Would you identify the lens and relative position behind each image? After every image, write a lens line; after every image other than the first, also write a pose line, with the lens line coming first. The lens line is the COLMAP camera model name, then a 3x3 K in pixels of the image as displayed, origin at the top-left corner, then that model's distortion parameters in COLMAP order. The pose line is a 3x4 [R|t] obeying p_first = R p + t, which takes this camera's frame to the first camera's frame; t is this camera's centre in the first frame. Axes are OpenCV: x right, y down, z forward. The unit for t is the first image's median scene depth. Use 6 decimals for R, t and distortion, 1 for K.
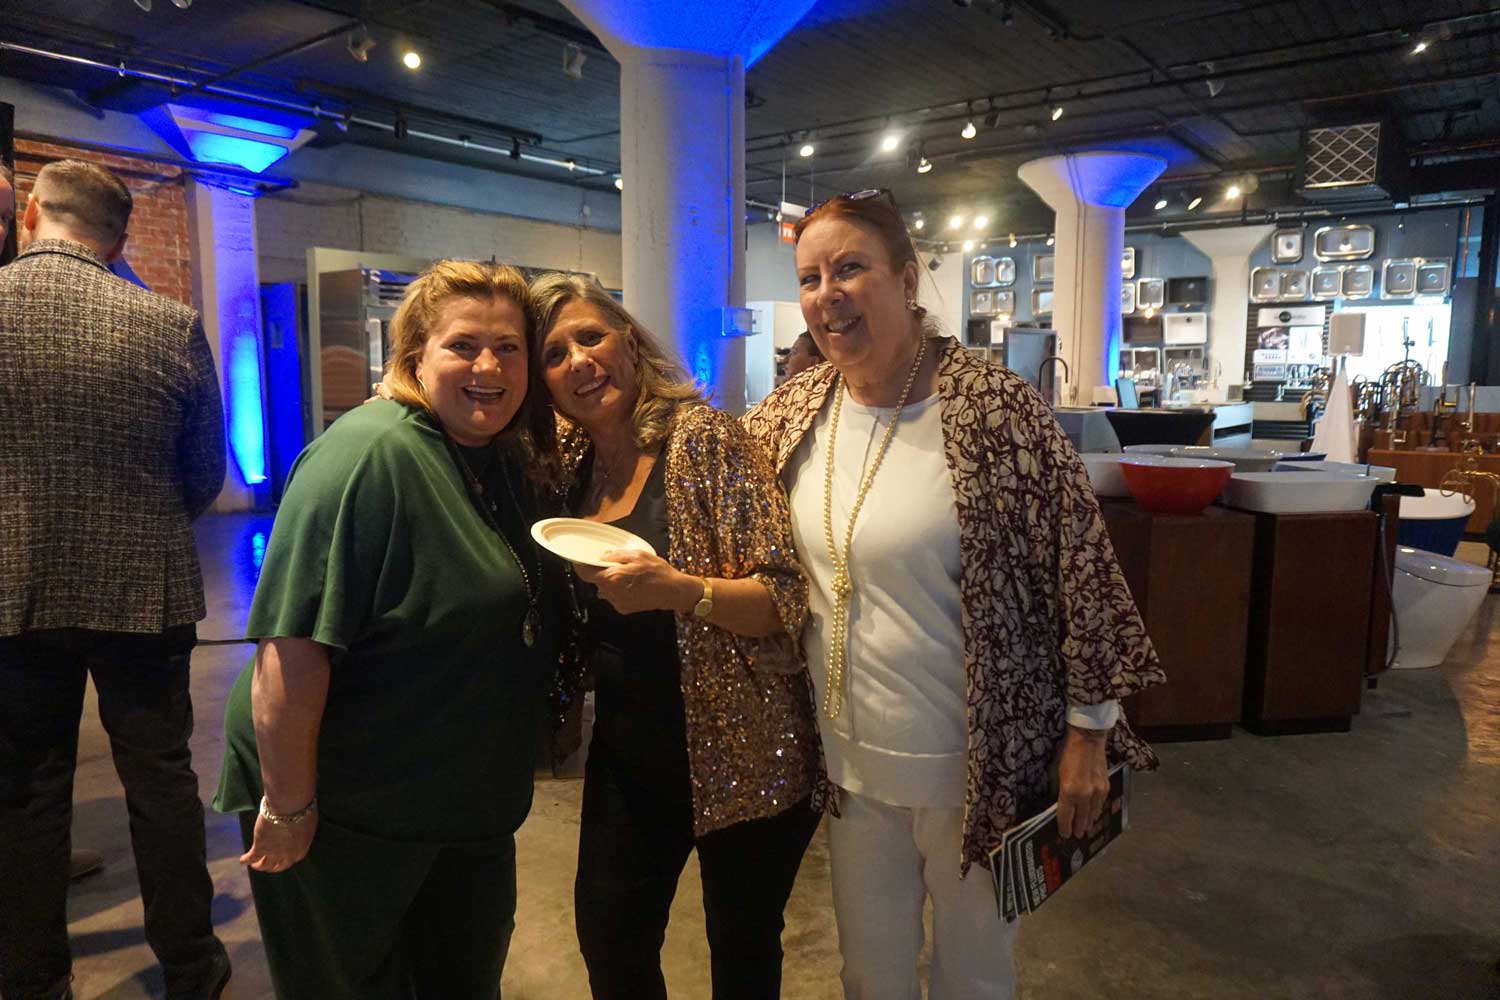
lens RADIAL K [[1006.0, 0, 746.2], [0, 1006.0, 492.5], [0, 0, 1]] dist [-0.015098, 0.002233]
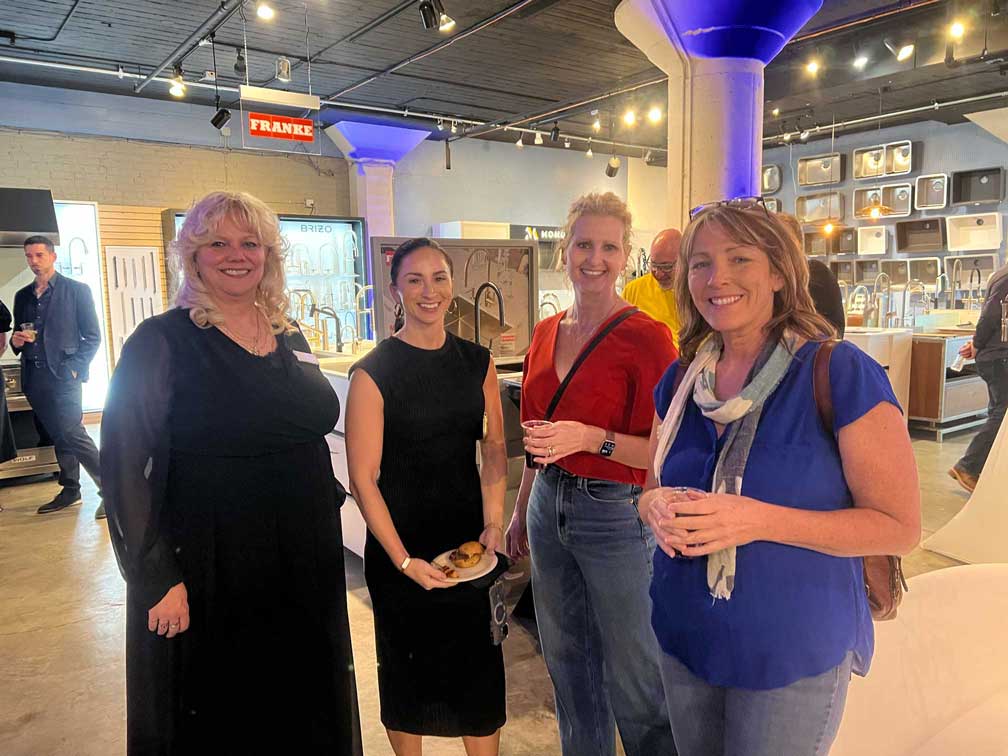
lens RADIAL K [[761.4, 0, 505.5], [0, 761.4, 384.7], [0, 0, 1]] dist [0.051029, -0.058035]
pose [[0.965820, 0.014694, -0.258799, 0.370107], [-0.012419, 0.999869, 0.010426, -0.062909], [0.258918, -0.006856, 0.965875, 0.454928]]
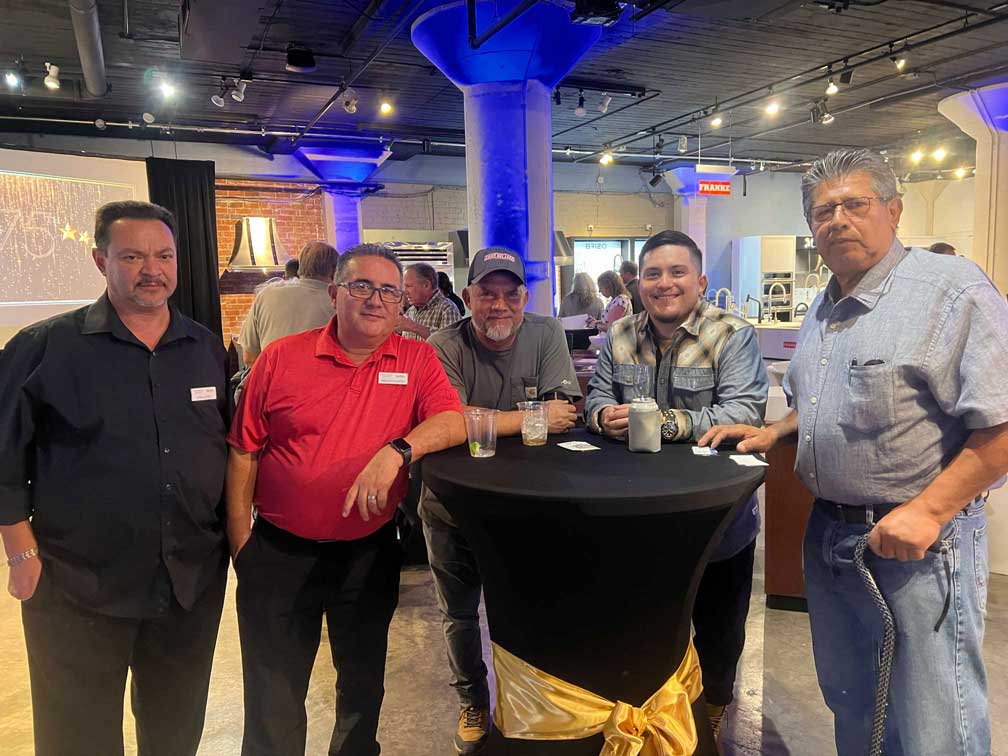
lens RADIAL K [[761.4, 0, 505.5], [0, 761.4, 384.7], [0, 0, 1]] dist [0.051029, -0.058035]
pose [[0.894063, 0.019959, -0.447497, 0.249913], [-0.019288, 0.999796, 0.006056, -0.006129], [0.447526, 0.003217, 0.894265, 0.008790]]
